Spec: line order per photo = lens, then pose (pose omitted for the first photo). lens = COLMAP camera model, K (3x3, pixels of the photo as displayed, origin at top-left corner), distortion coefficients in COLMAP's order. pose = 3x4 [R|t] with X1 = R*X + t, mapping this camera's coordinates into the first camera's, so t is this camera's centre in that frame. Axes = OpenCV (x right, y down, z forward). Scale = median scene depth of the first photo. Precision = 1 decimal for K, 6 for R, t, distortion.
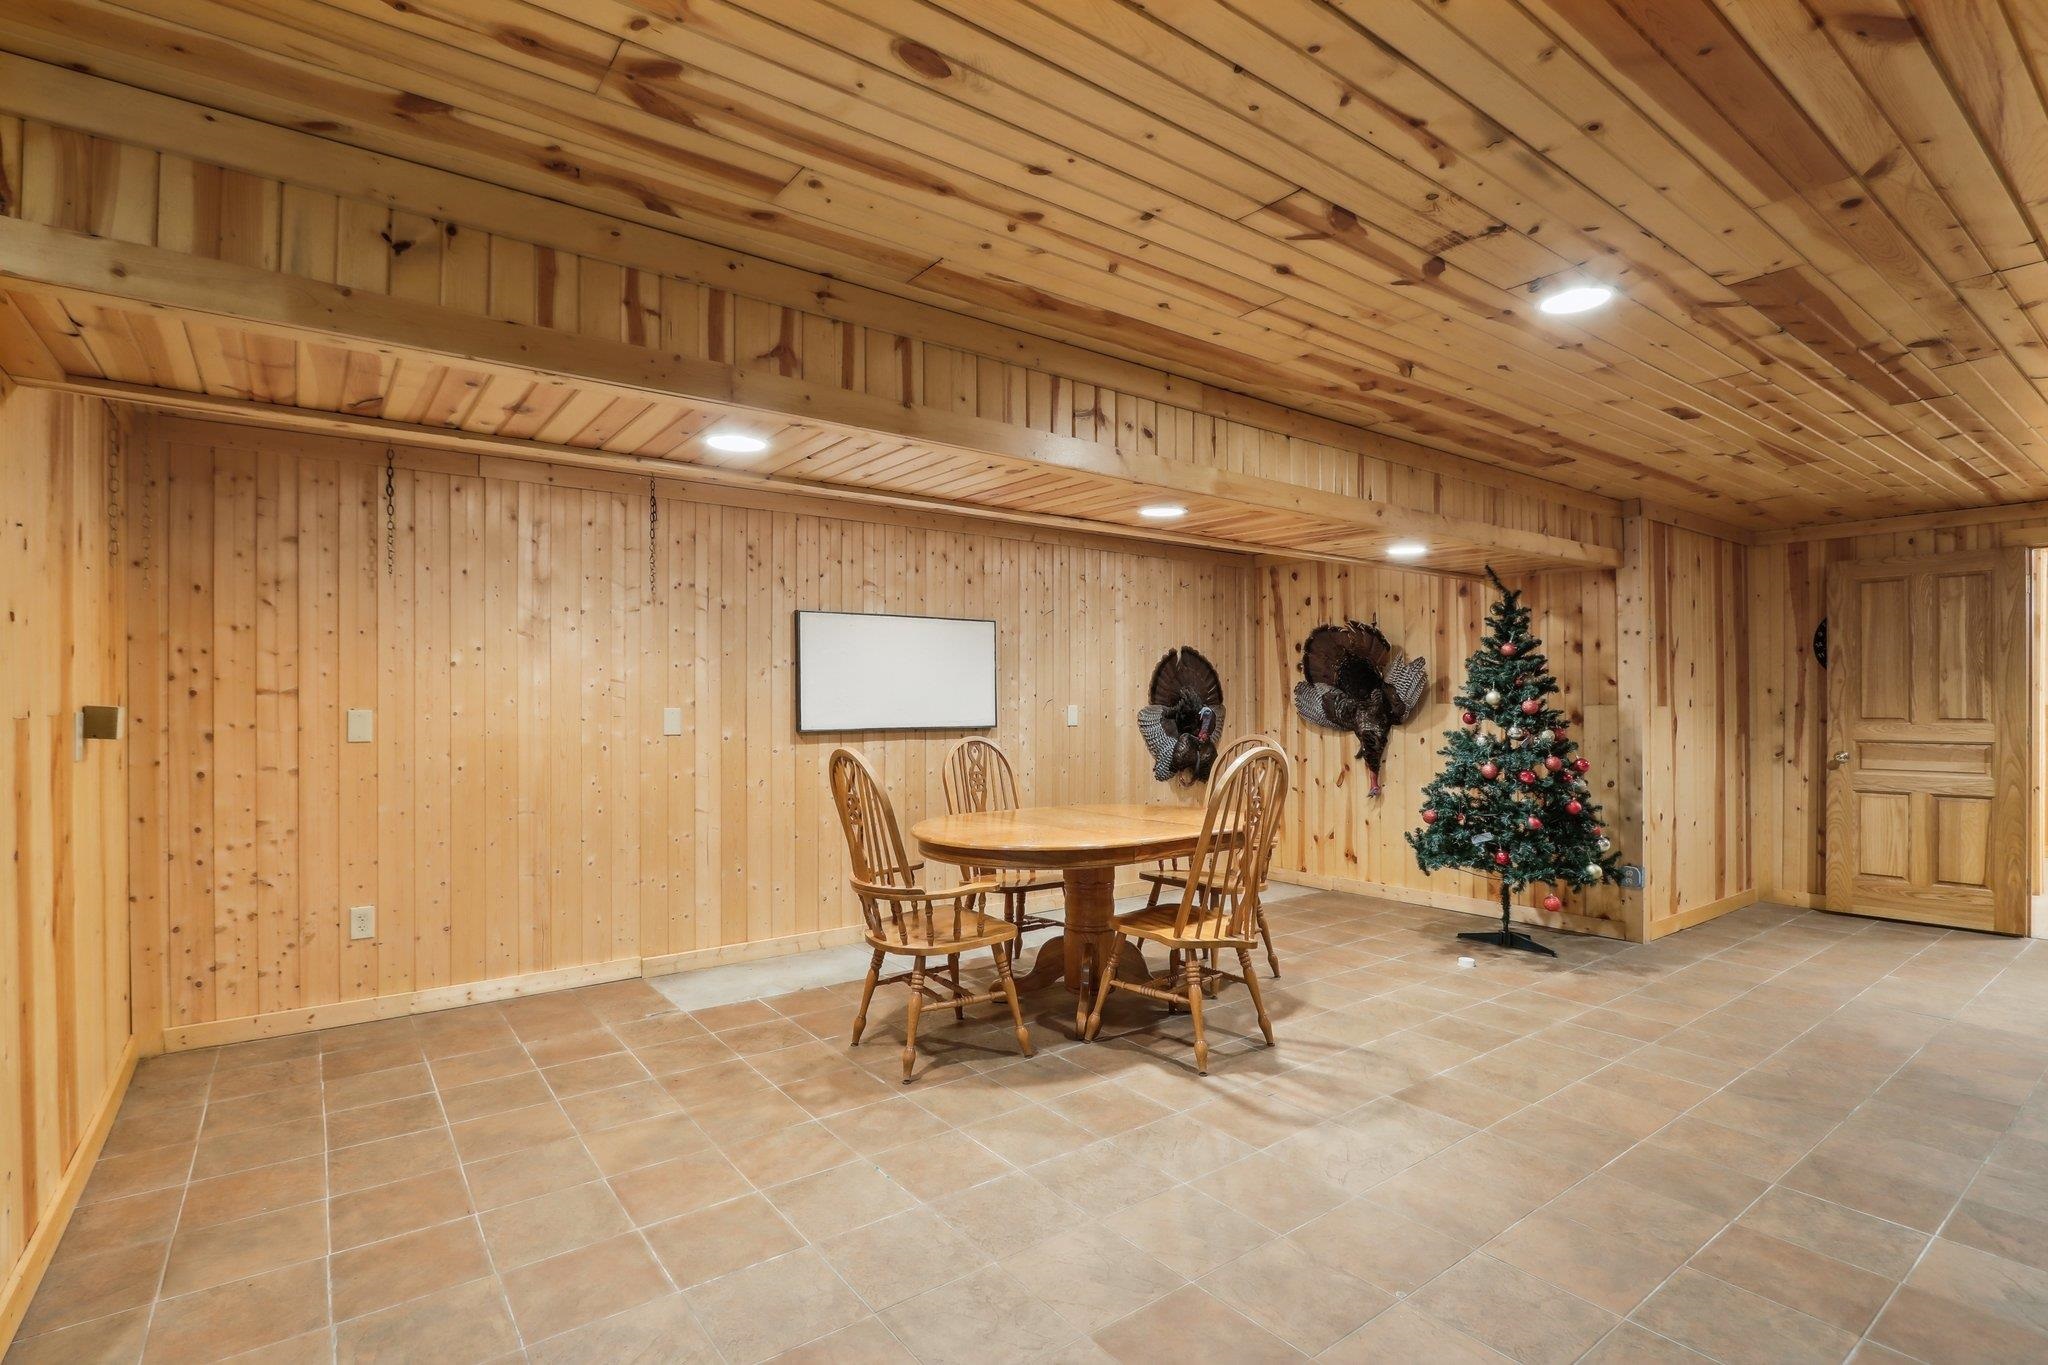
lens RADIAL K [[947.9, 0, 1026.3], [0, 947.9, 692.6], [0, 0, 1]] dist [-0.004374, -0.000759]
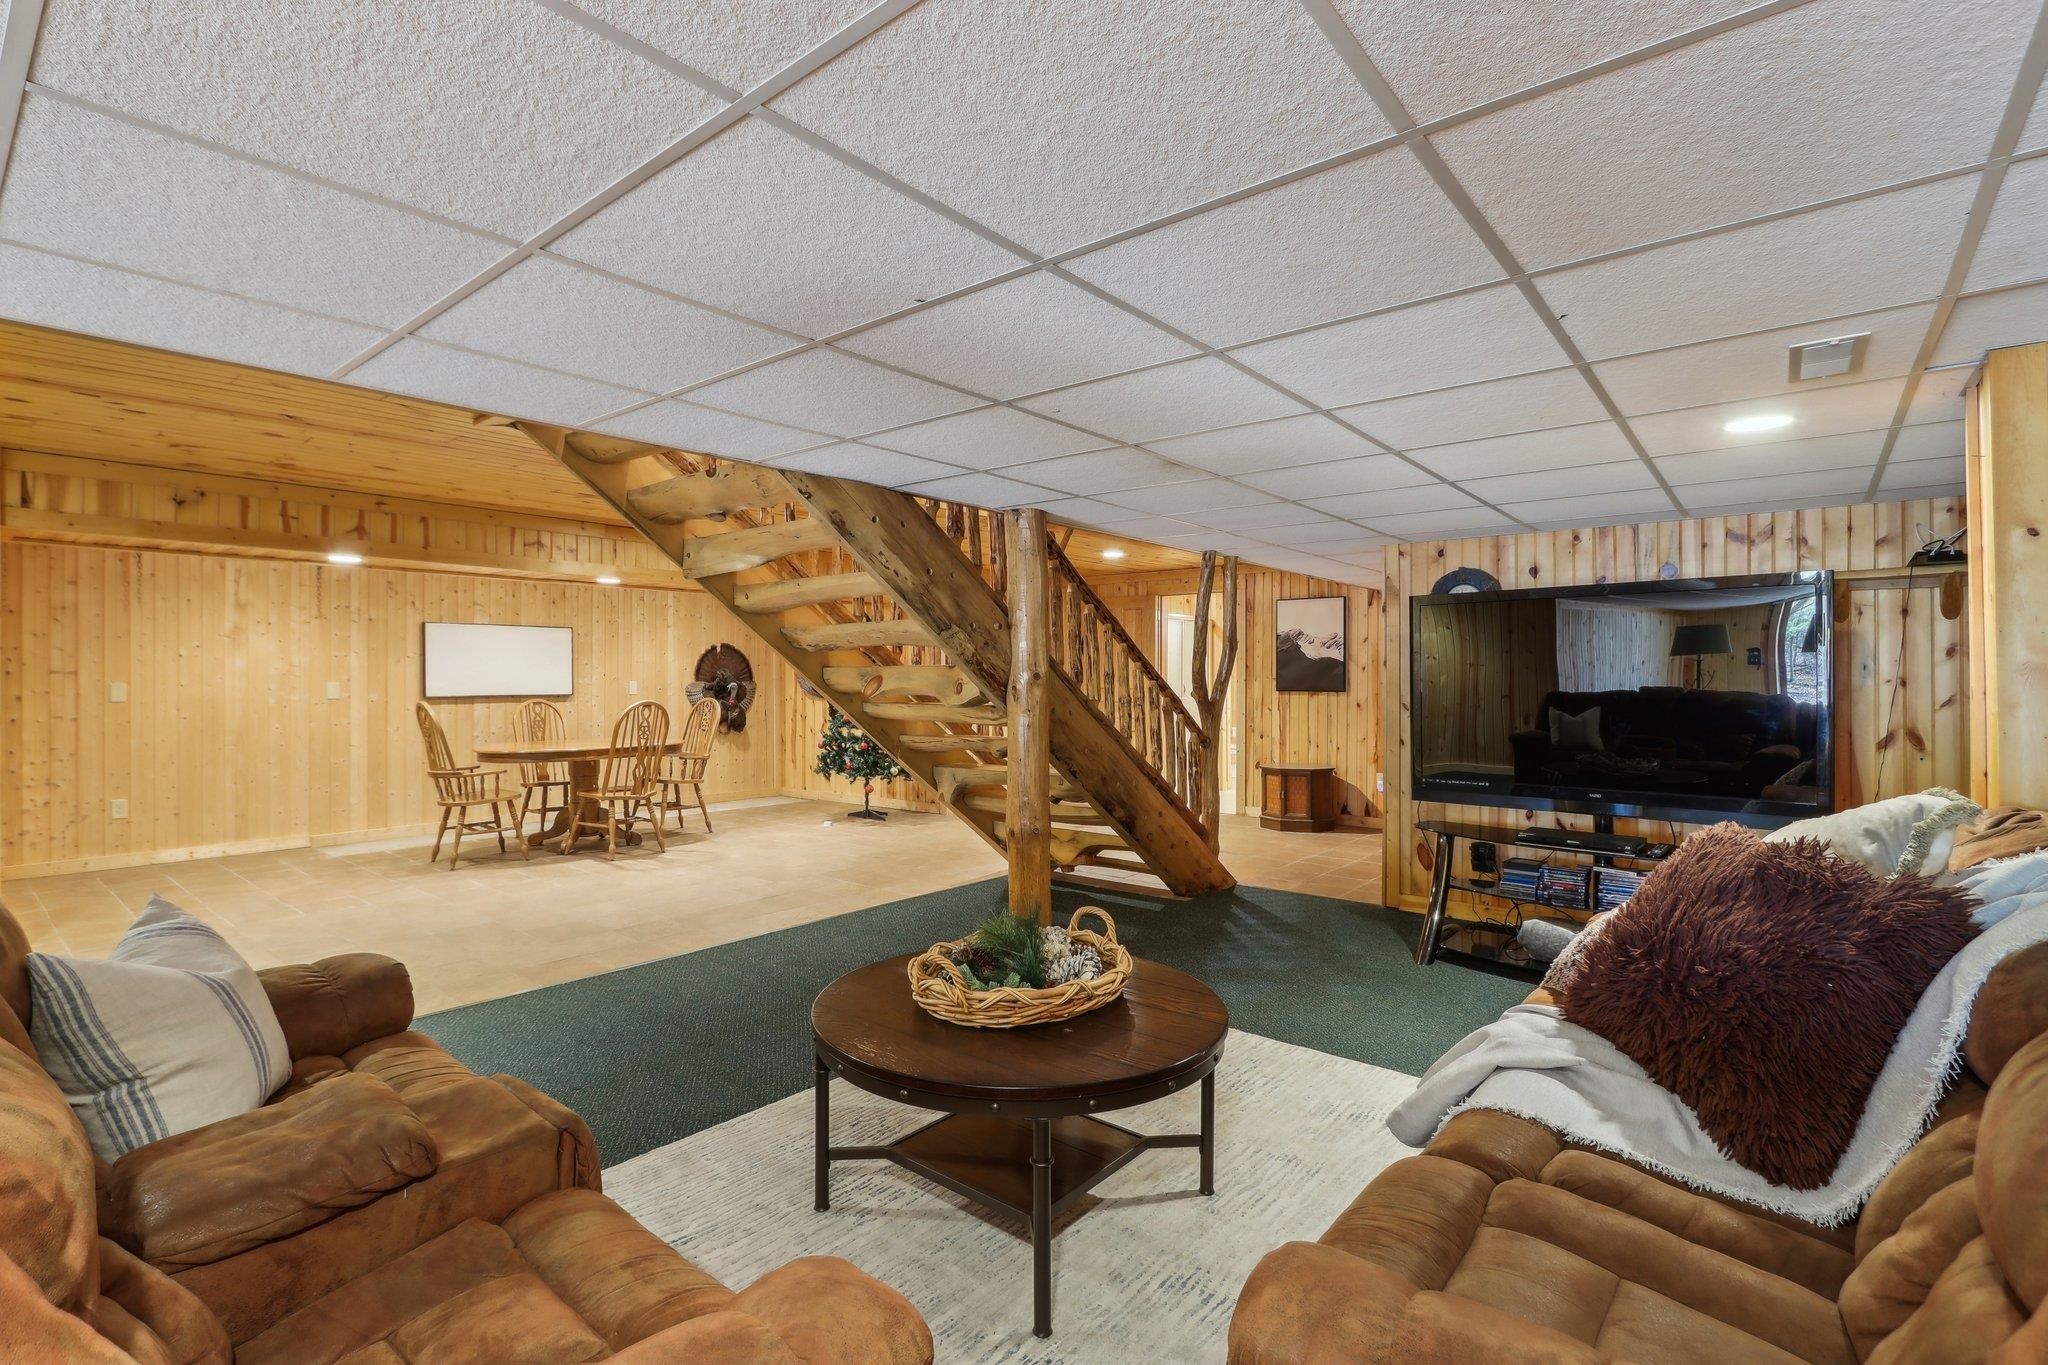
lens RADIAL K [[947.9, 0, 1015.6], [0, 947.9, 673.0], [0, 0, 1]] dist [-0.004374, -0.000759]
pose [[0.976868, 0.001262, 0.213838, 0.497800], [-0.001125, 0.999999, -0.000764, -0.000197], [-0.213839, 0.000506, 0.976869, -0.982167]]
